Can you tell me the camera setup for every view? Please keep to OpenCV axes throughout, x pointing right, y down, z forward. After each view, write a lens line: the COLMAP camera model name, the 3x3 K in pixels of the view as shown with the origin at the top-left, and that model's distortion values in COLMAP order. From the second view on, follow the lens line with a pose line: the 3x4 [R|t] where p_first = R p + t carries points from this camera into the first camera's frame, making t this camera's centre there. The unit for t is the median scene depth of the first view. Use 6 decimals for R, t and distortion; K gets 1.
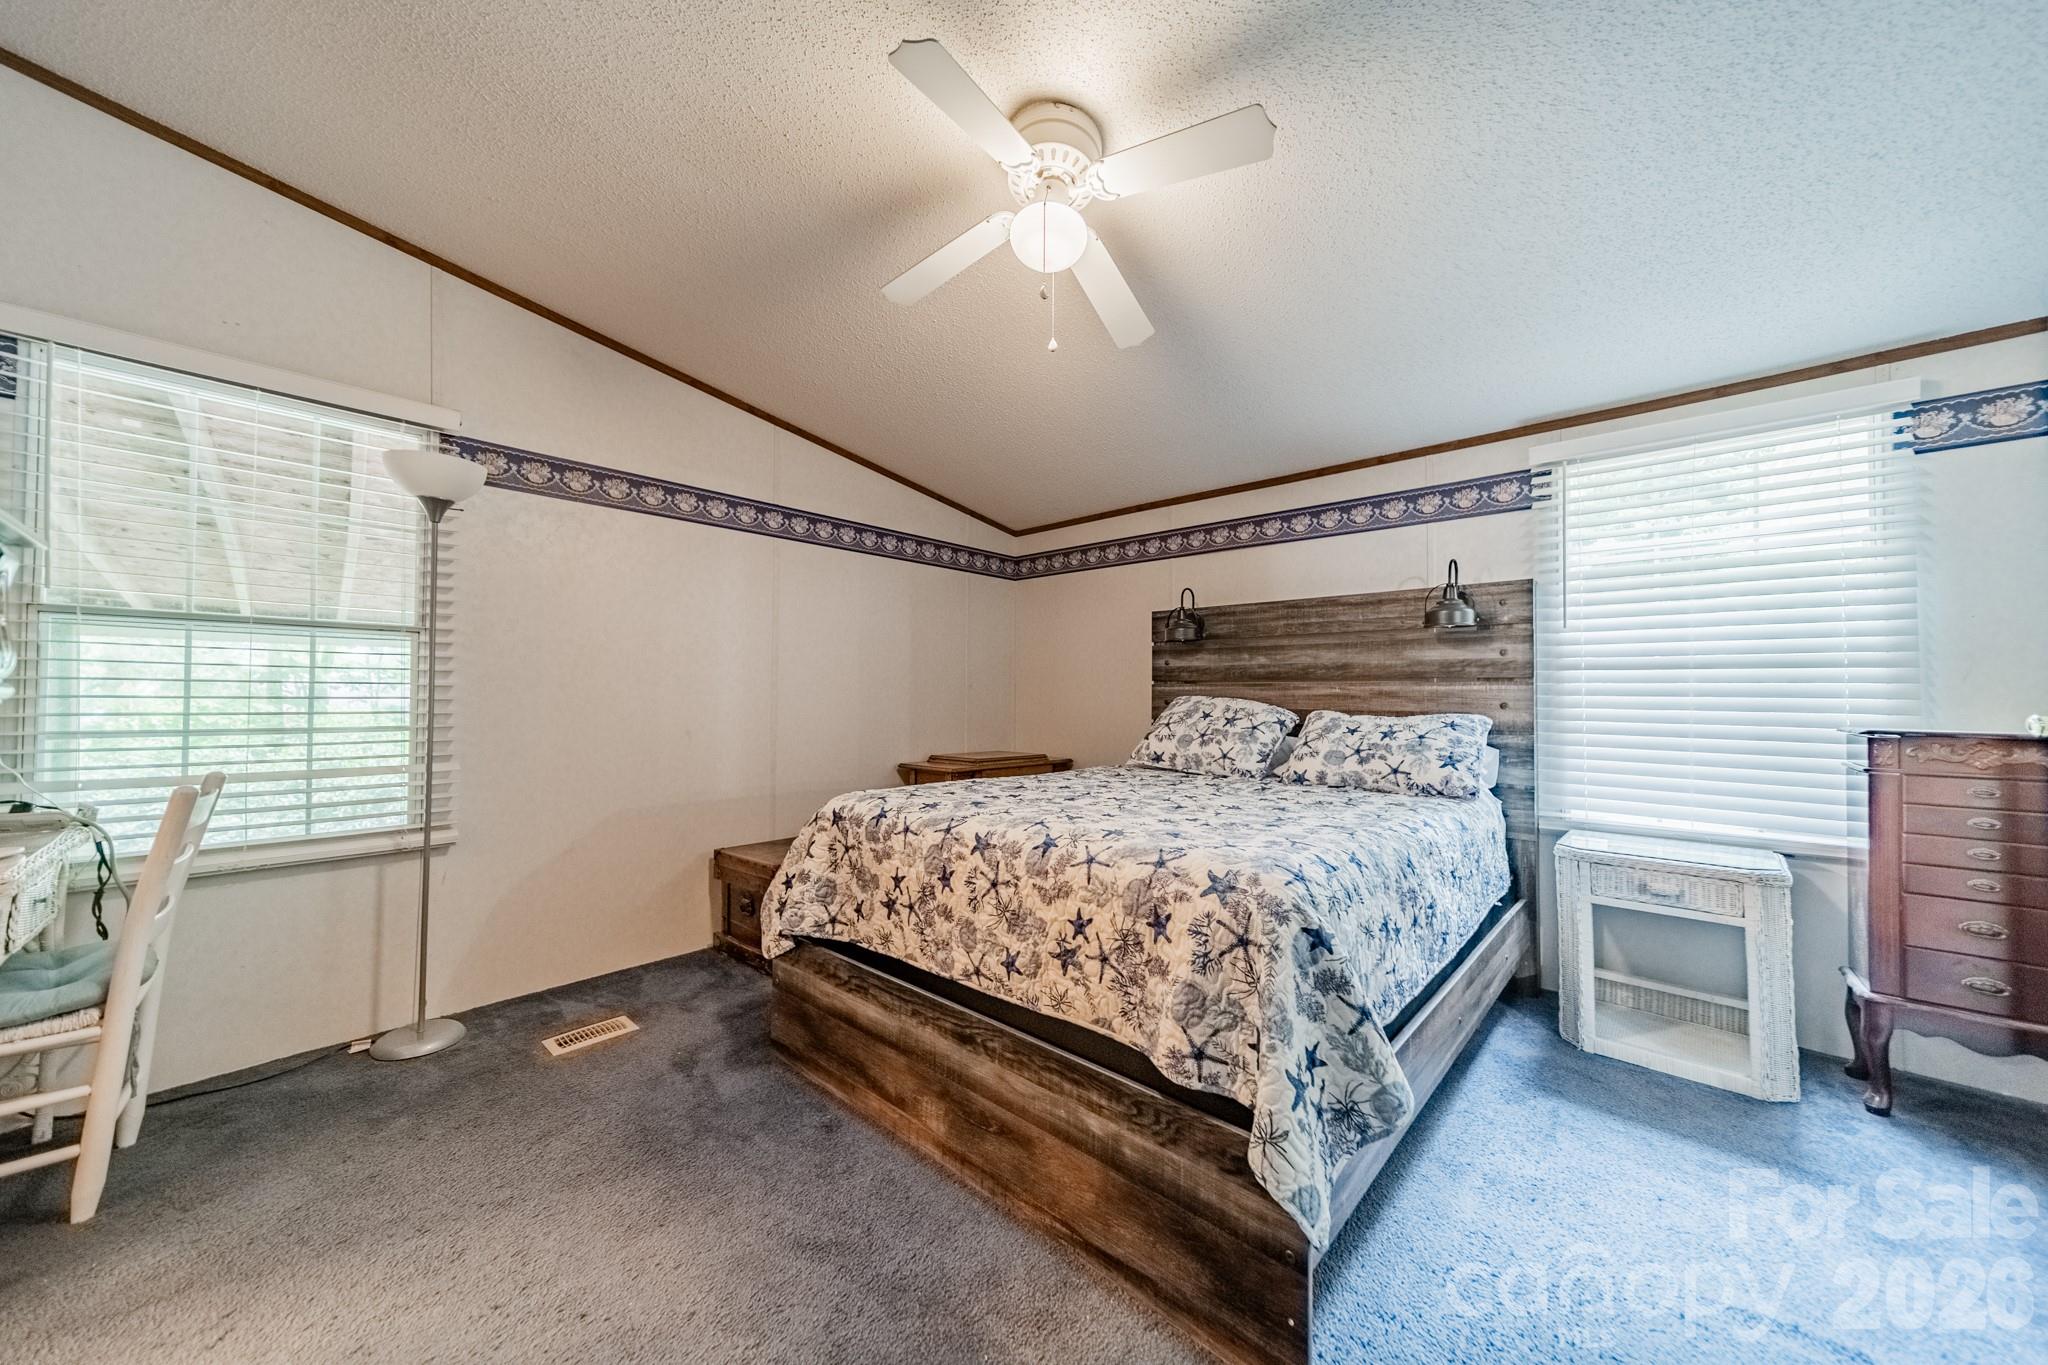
lens RADIAL K [[720.2, 0, 1033.4], [0, 720.2, 687.3], [0, 0, 1]] dist [0.005973, 0.000625]
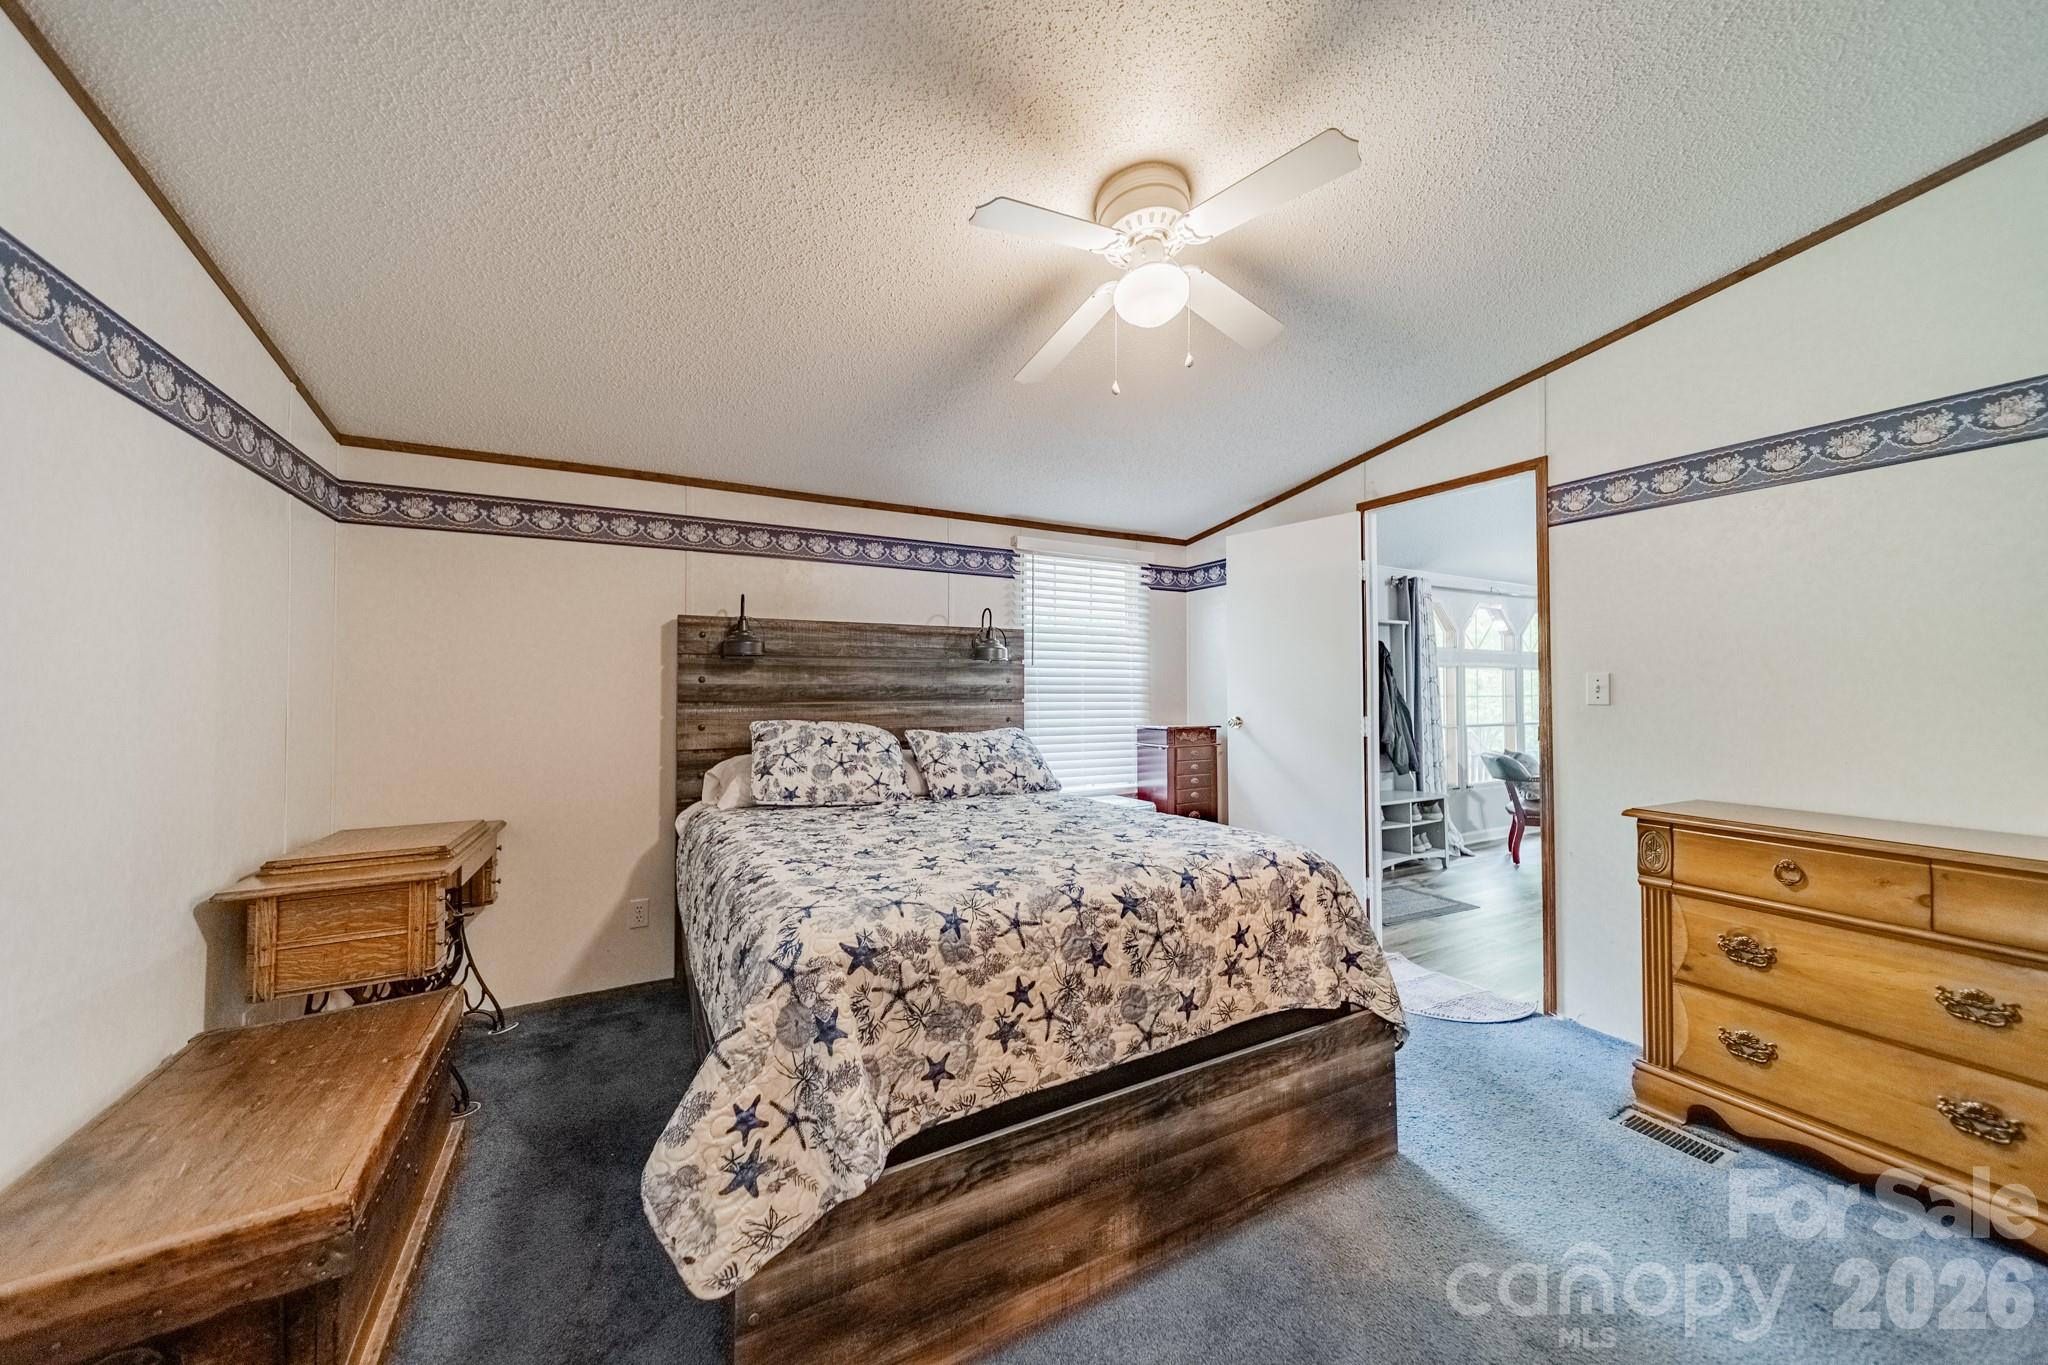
lens RADIAL K [[720.2, 0, 1024.9], [0, 720.2, 680.7], [0, 0, 1]] dist [0.005973, 0.000625]
pose [[0.332875, 0.007075, 0.942944, -0.848399], [-0.005018, 0.999971, -0.005731, -0.054360], [-0.942958, -0.002824, 0.332901, 0.692456]]
